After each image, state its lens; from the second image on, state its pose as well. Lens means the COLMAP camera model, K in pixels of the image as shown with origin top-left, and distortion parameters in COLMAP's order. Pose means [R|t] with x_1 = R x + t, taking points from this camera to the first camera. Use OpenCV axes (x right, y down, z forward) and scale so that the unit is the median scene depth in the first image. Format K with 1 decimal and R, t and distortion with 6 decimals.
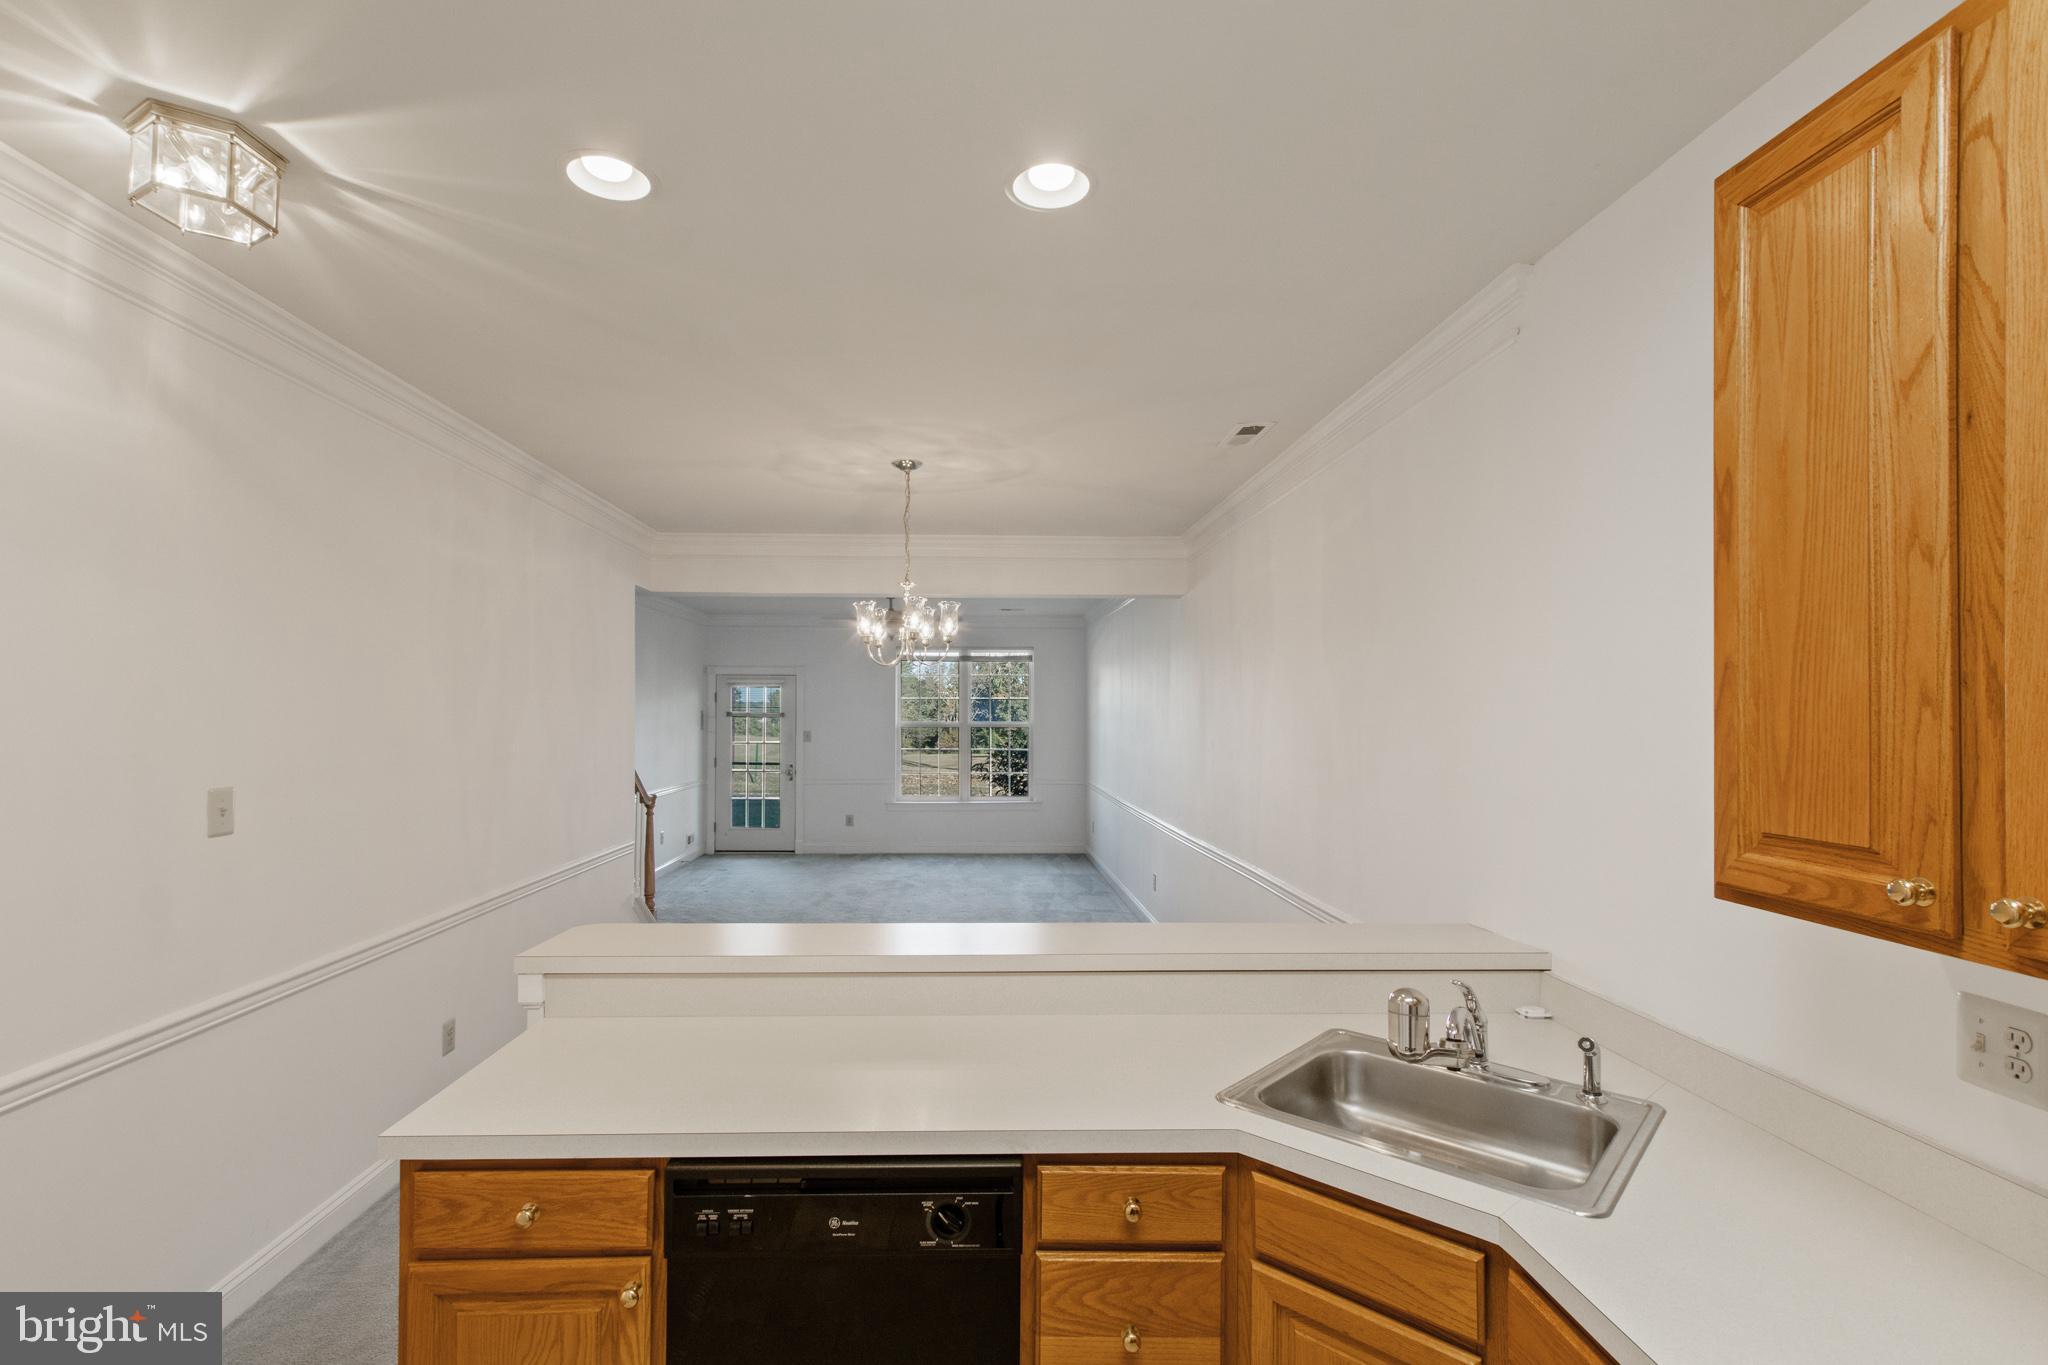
lens RADIAL K [[945.6, 0, 1020.0], [0, 945.6, 701.9], [0, 0, 1]] dist [0.006157, -0.000185]
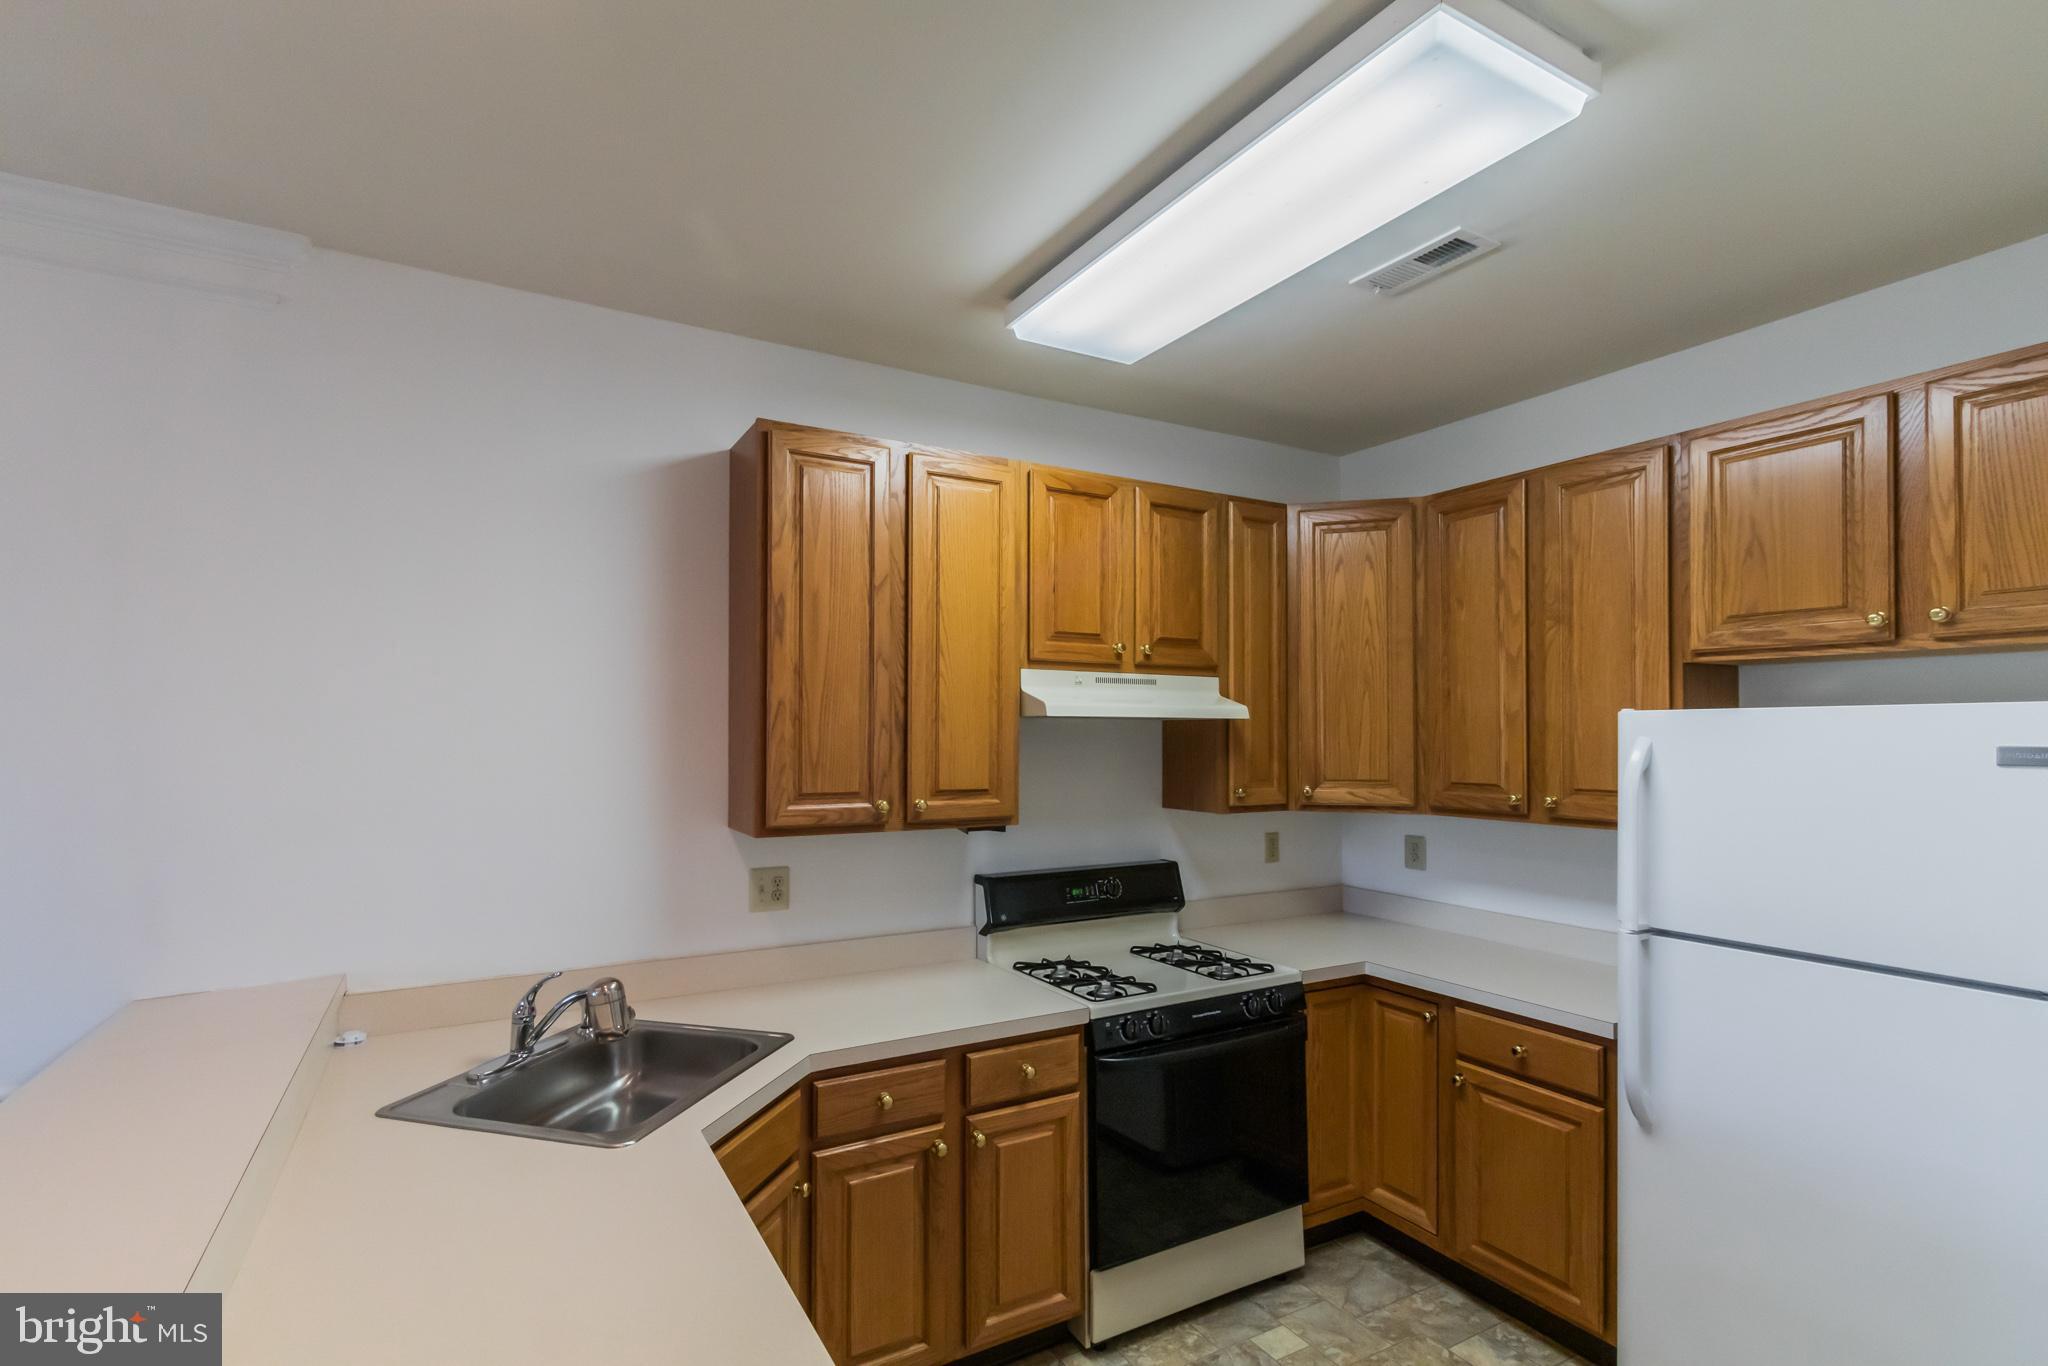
lens RADIAL K [[925.6, 0, 999.7], [0, 925.6, 735.7], [0, 0, 1]] dist [0.003564, -0.000106]
pose [[-0.429618, 0.001713, 0.903009, -0.846276], [-0.009980, 0.999928, -0.006645, 0.025131], [-0.902956, -0.011866, -0.429570, 1.167944]]
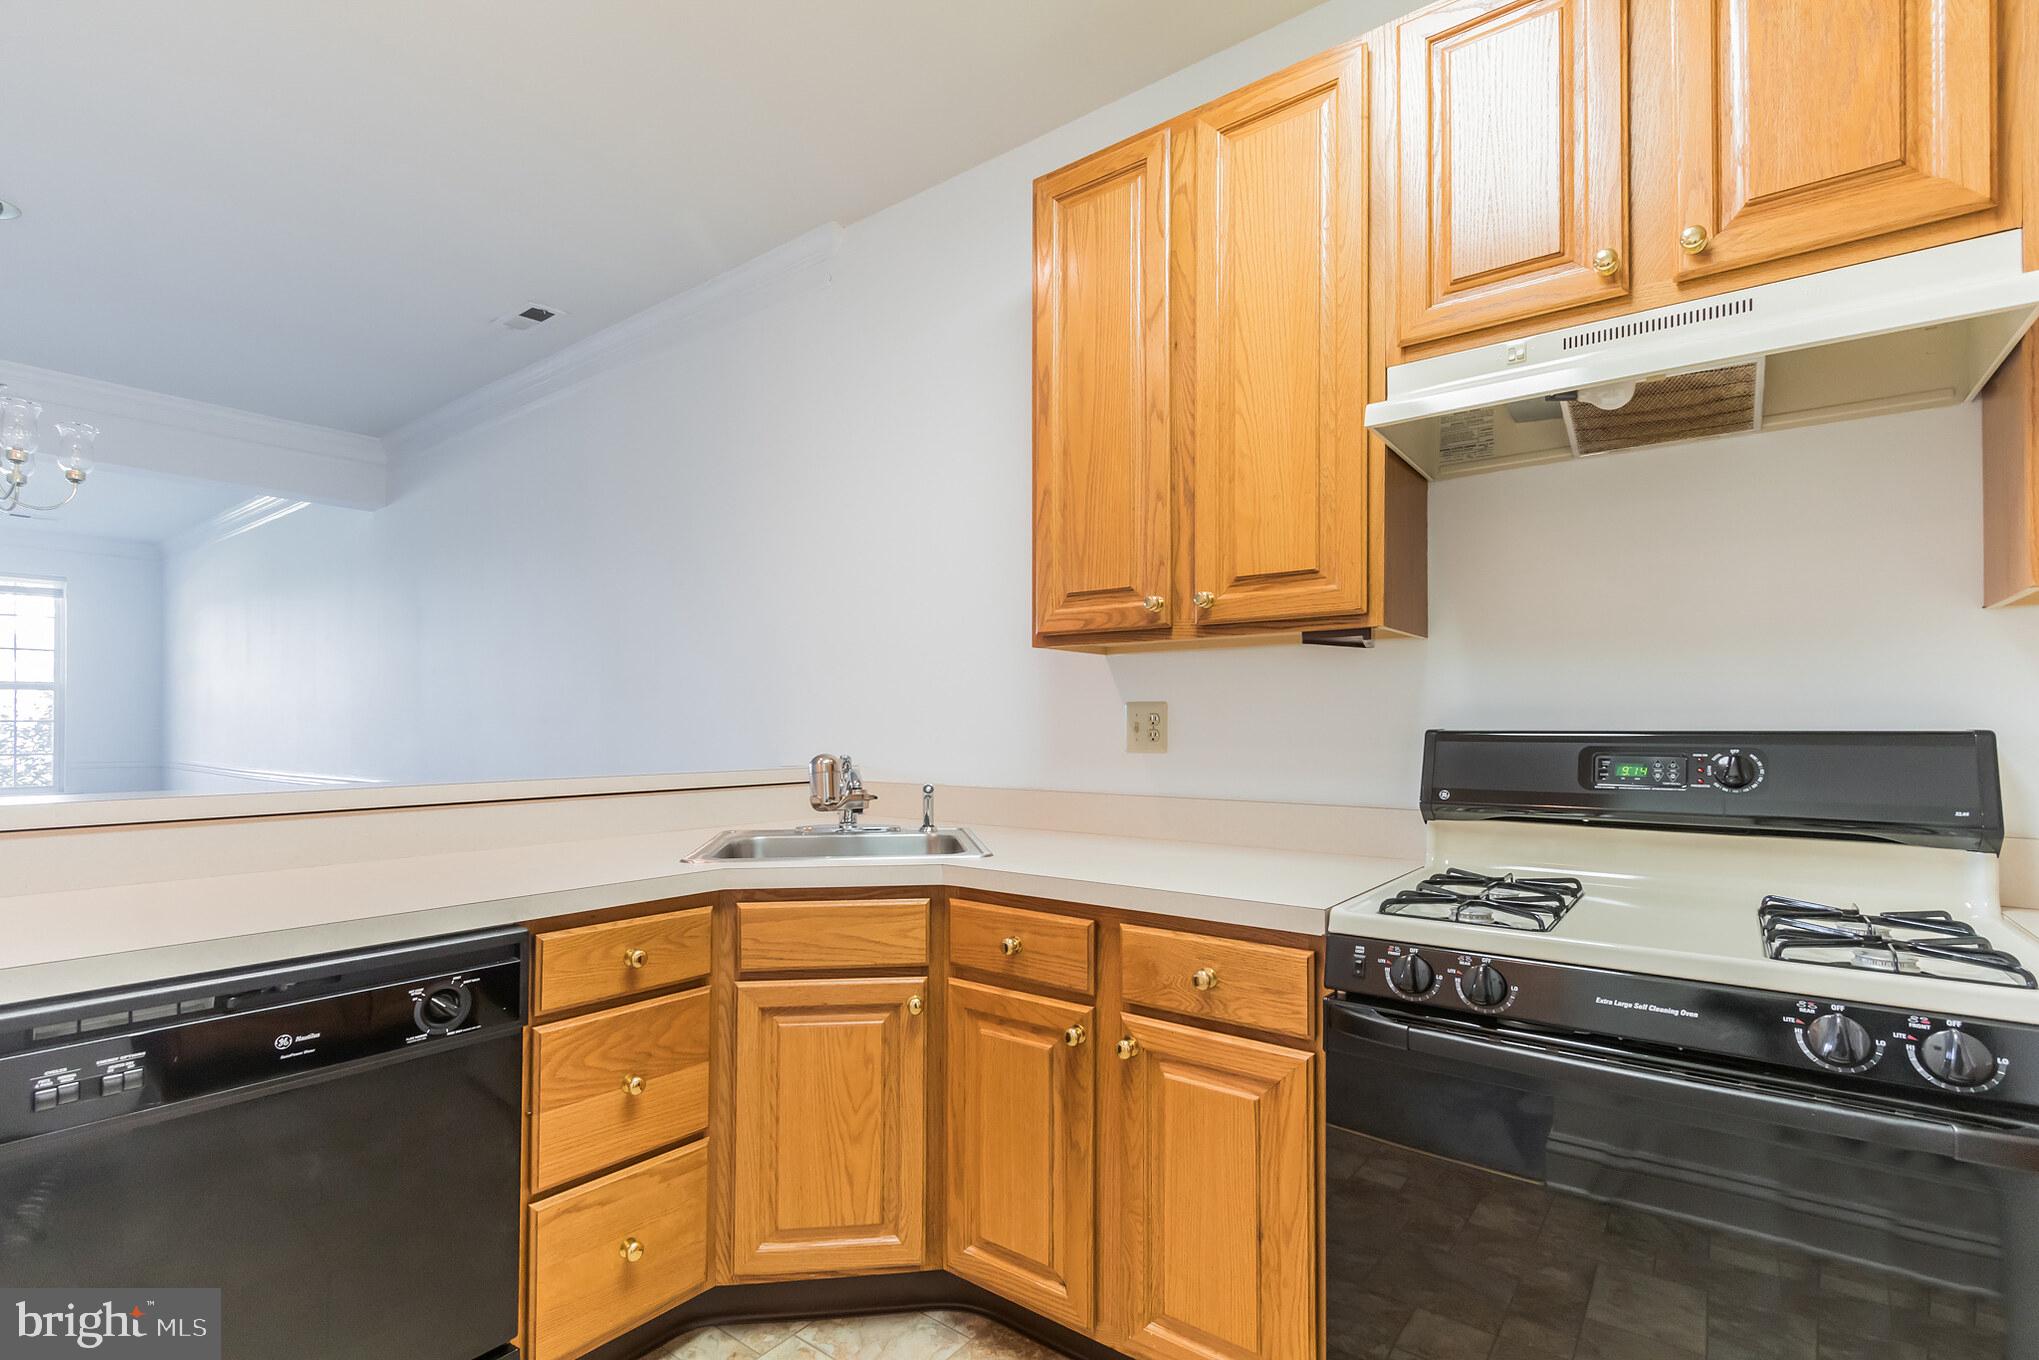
lens RADIAL K [[917.4, 0, 992.1], [0, 917.4, 716.8], [0, 0, 1]] dist [0.003043, -0.000369]
pose [[0.650659, 0.000487, 0.759370, -0.386795], [-0.004827, 0.999982, 0.003495, 0.276794], [-0.759355, -0.005940, 0.650649, 0.072278]]
